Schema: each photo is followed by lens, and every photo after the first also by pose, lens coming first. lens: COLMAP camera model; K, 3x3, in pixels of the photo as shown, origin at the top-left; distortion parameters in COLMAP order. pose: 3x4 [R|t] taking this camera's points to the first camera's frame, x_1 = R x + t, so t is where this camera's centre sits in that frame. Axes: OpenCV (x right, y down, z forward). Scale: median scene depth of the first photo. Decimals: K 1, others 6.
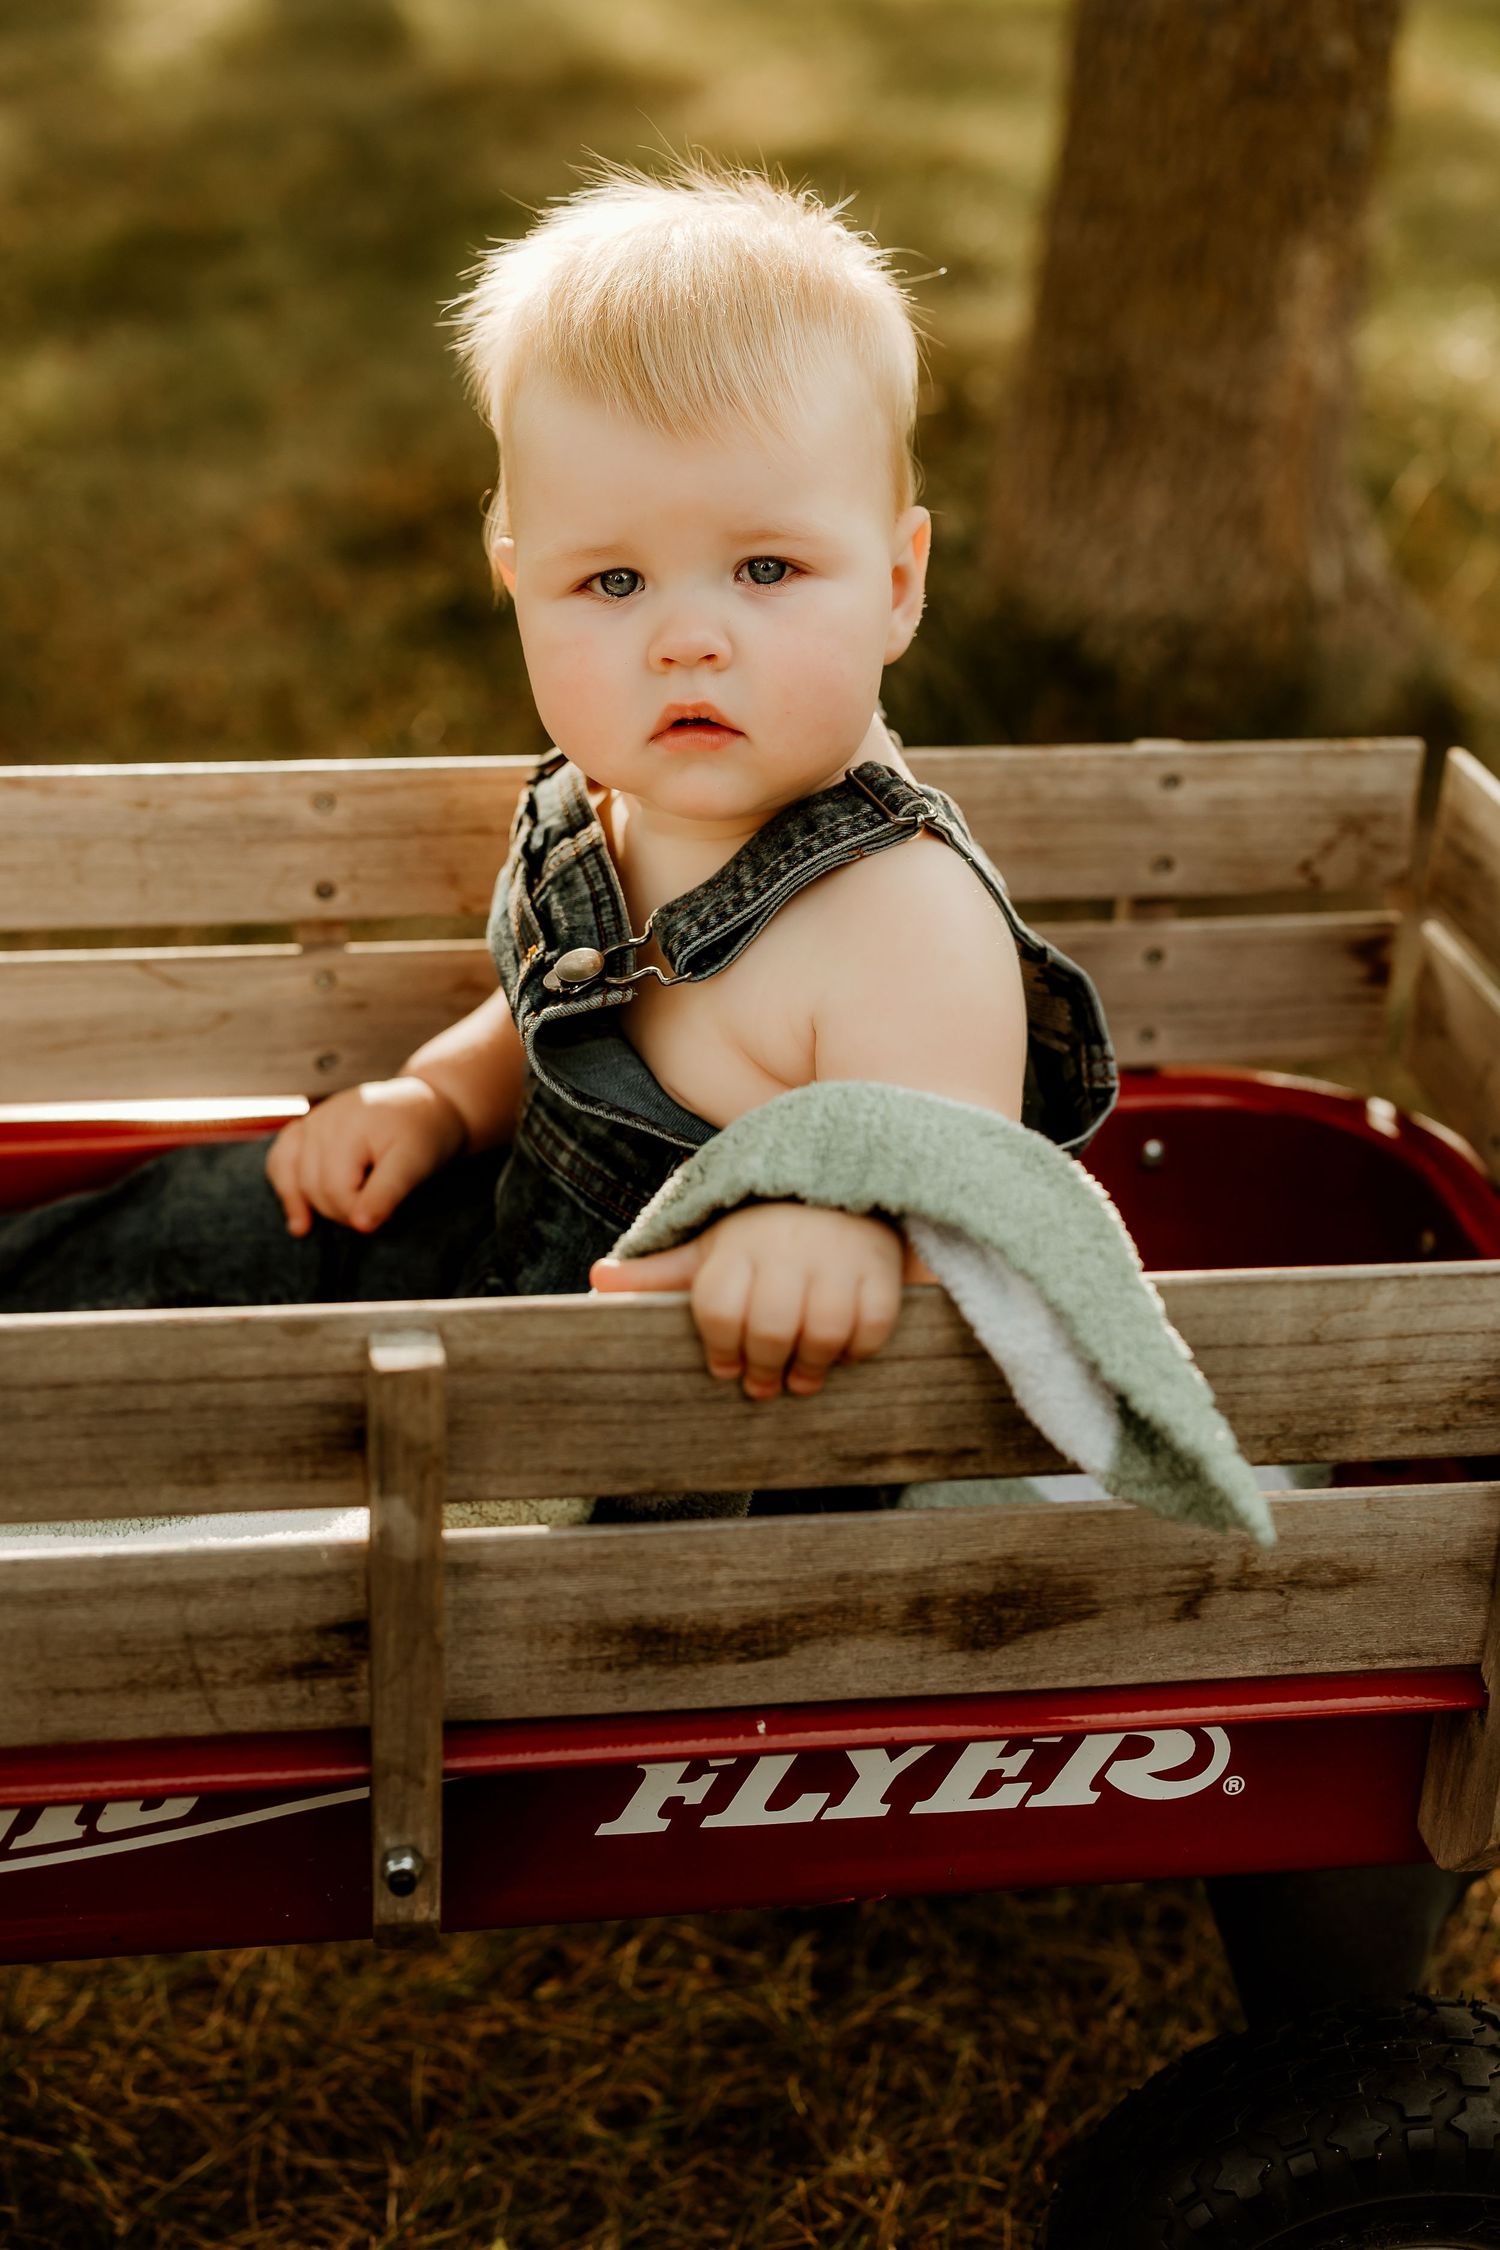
lens RADIAL K [[3426.5, 0, 764.5], [0, 3426.5, 1137.5], [0, 0, 1]] dist [0.029572, 0.000000]
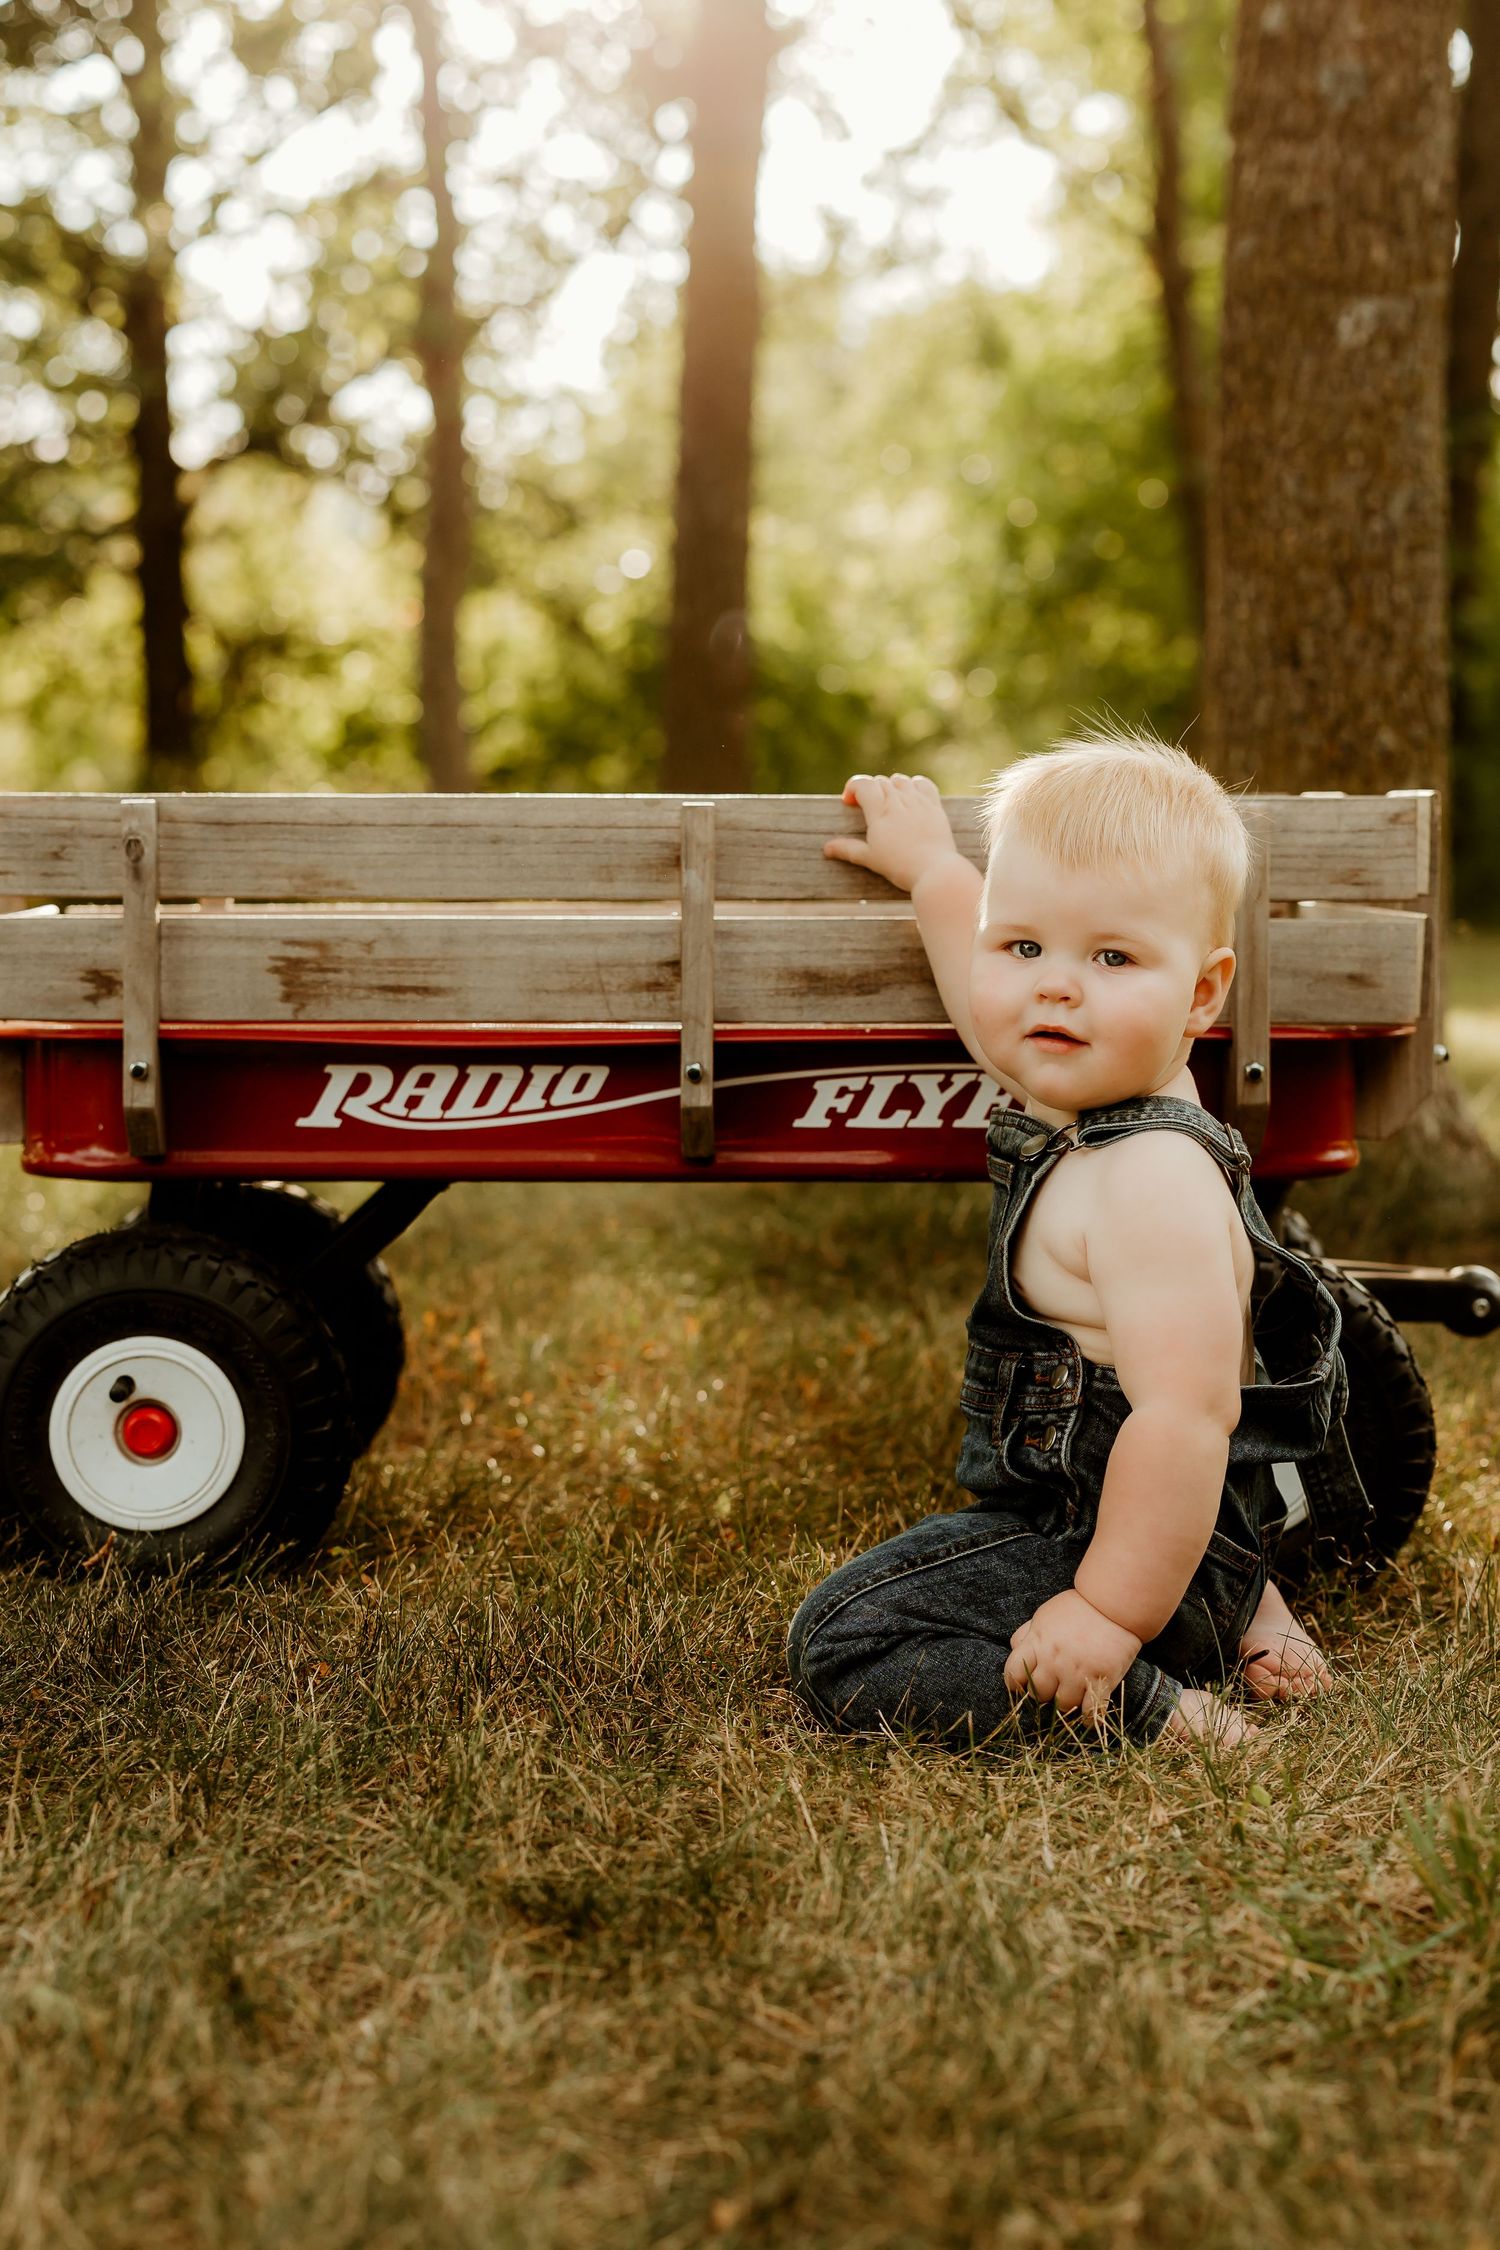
lens RADIAL K [[3907.8, 0, 639.2], [0, 3907.8, 941.7], [0, 0, 1]] dist [0.027296, 0.000000]
pose [[0.987883, -0.040123, -0.149921, 0.217358], [-0.028993, 0.901287, -0.432251, 1.140481], [0.152465, 0.431361, 0.889203, -1.139443]]
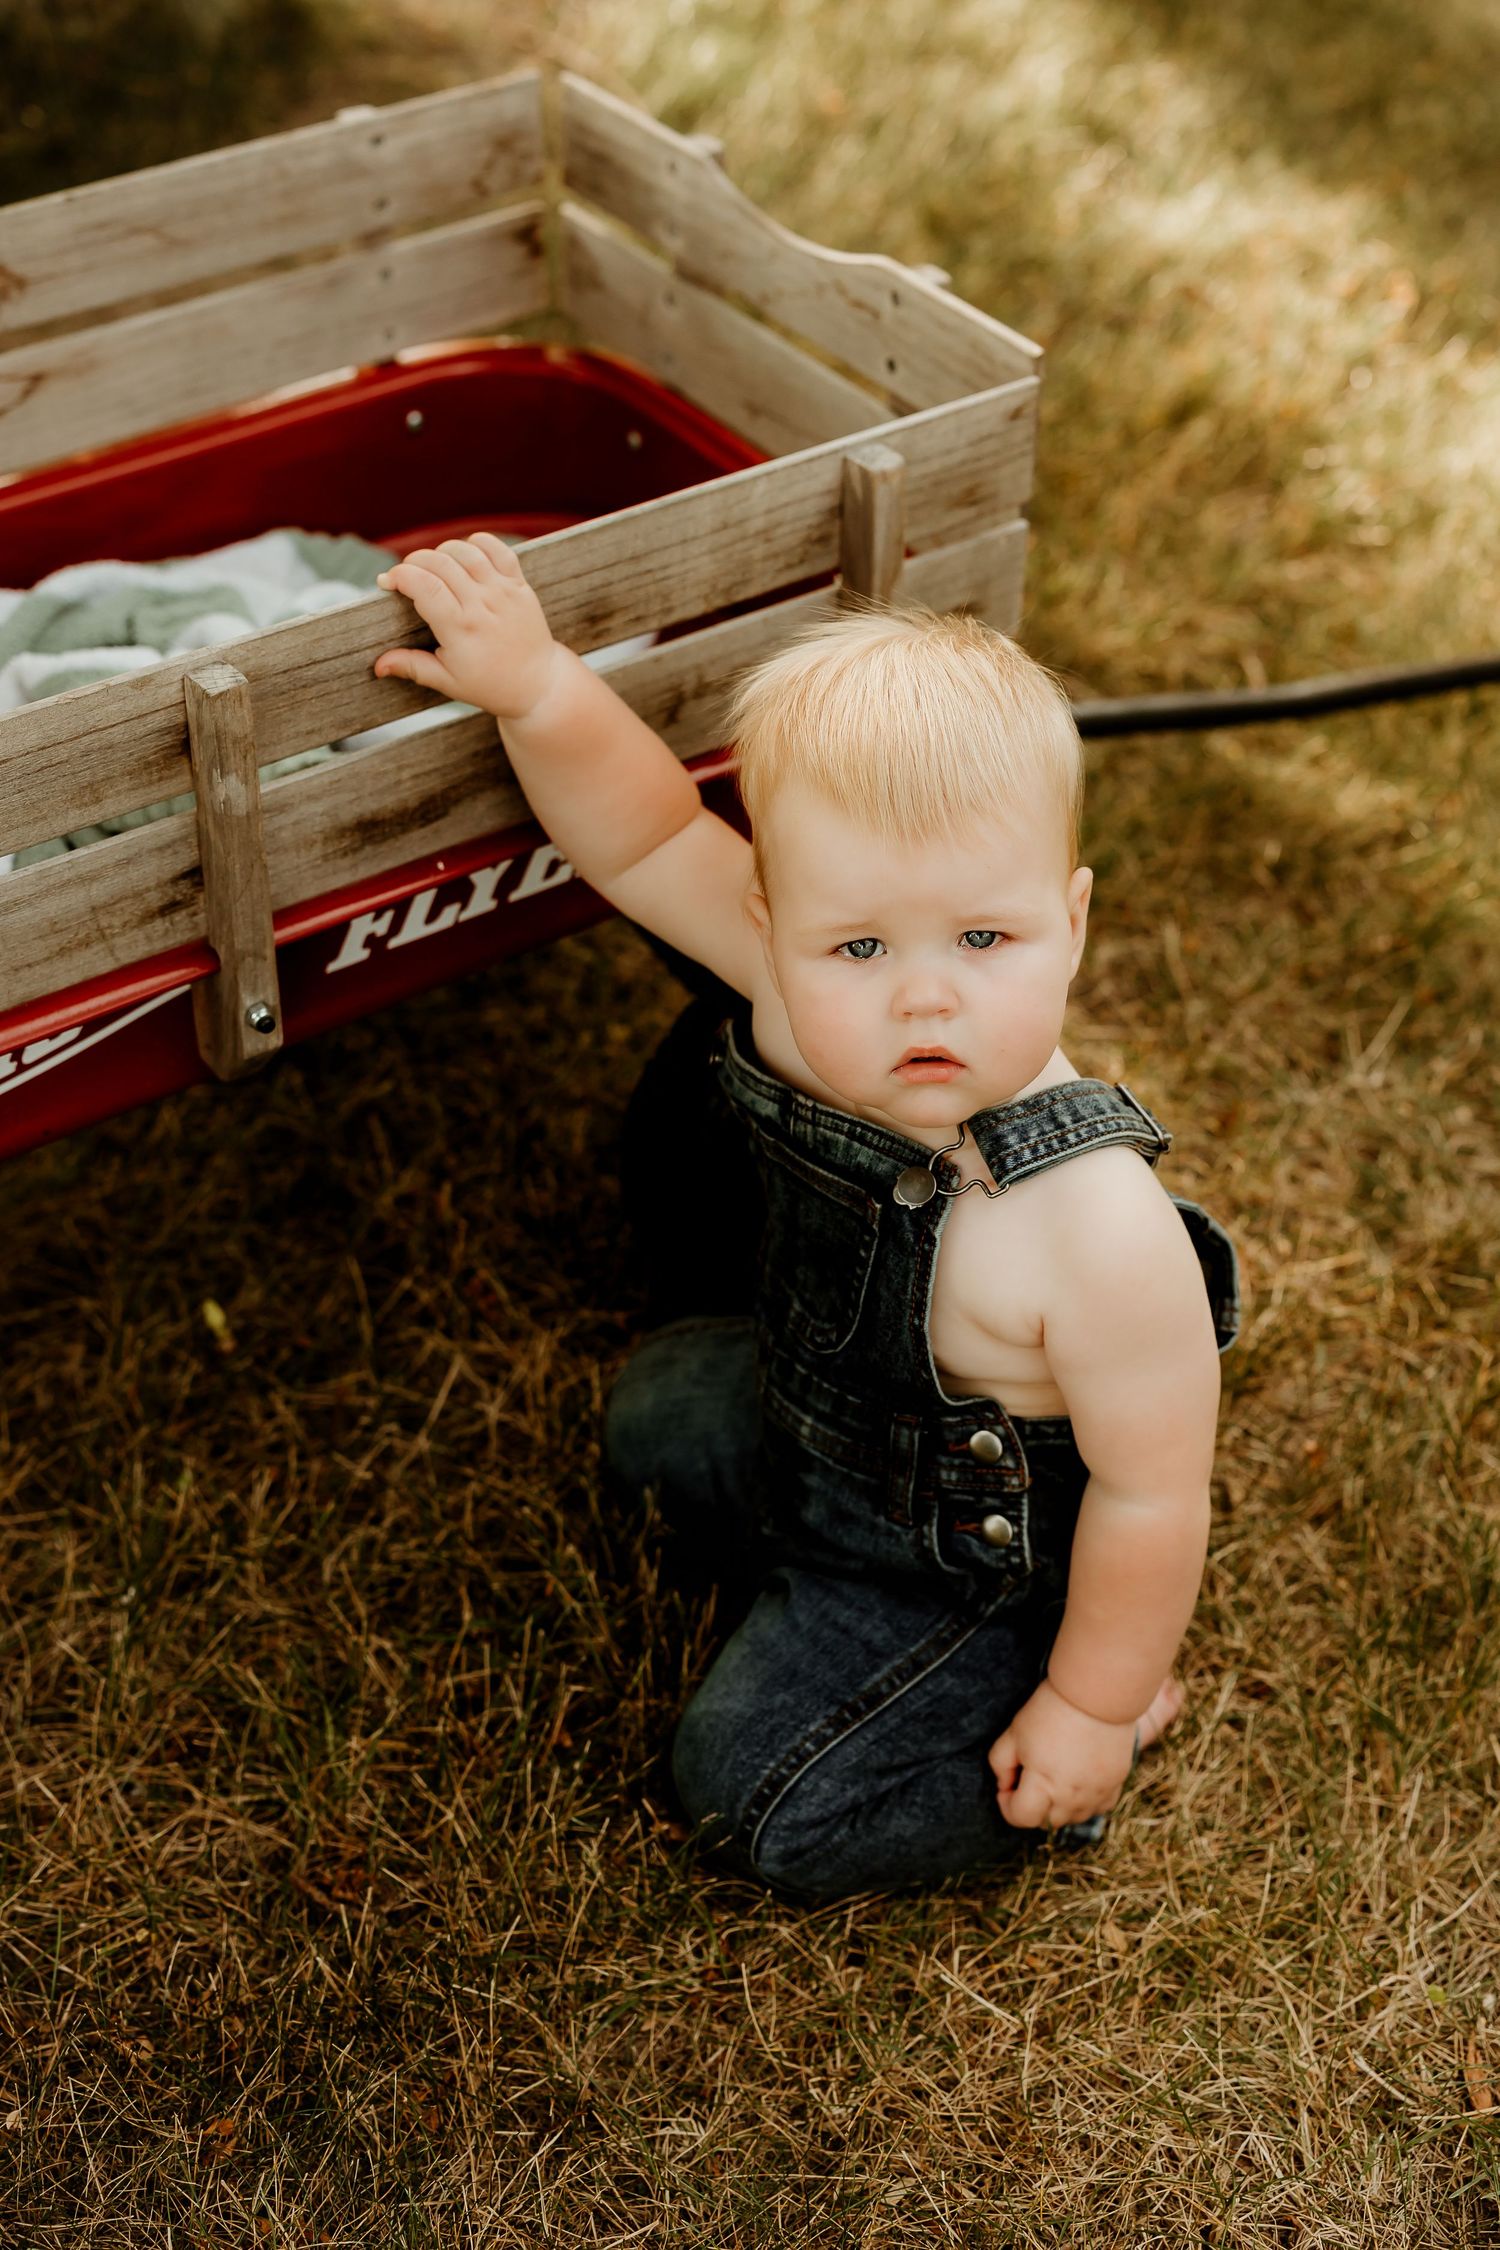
lens RADIAL K [[3426.5, 0, 761.2], [0, 3426.5, 1135.5], [0, 0, 1]] dist [0.029572, 0.000000]
pose [[0.894924, -0.302351, 0.328170, -0.404976], [0.215362, 0.936782, 0.275787, -0.103864], [-0.390808, -0.176133, 0.903463, -0.446698]]
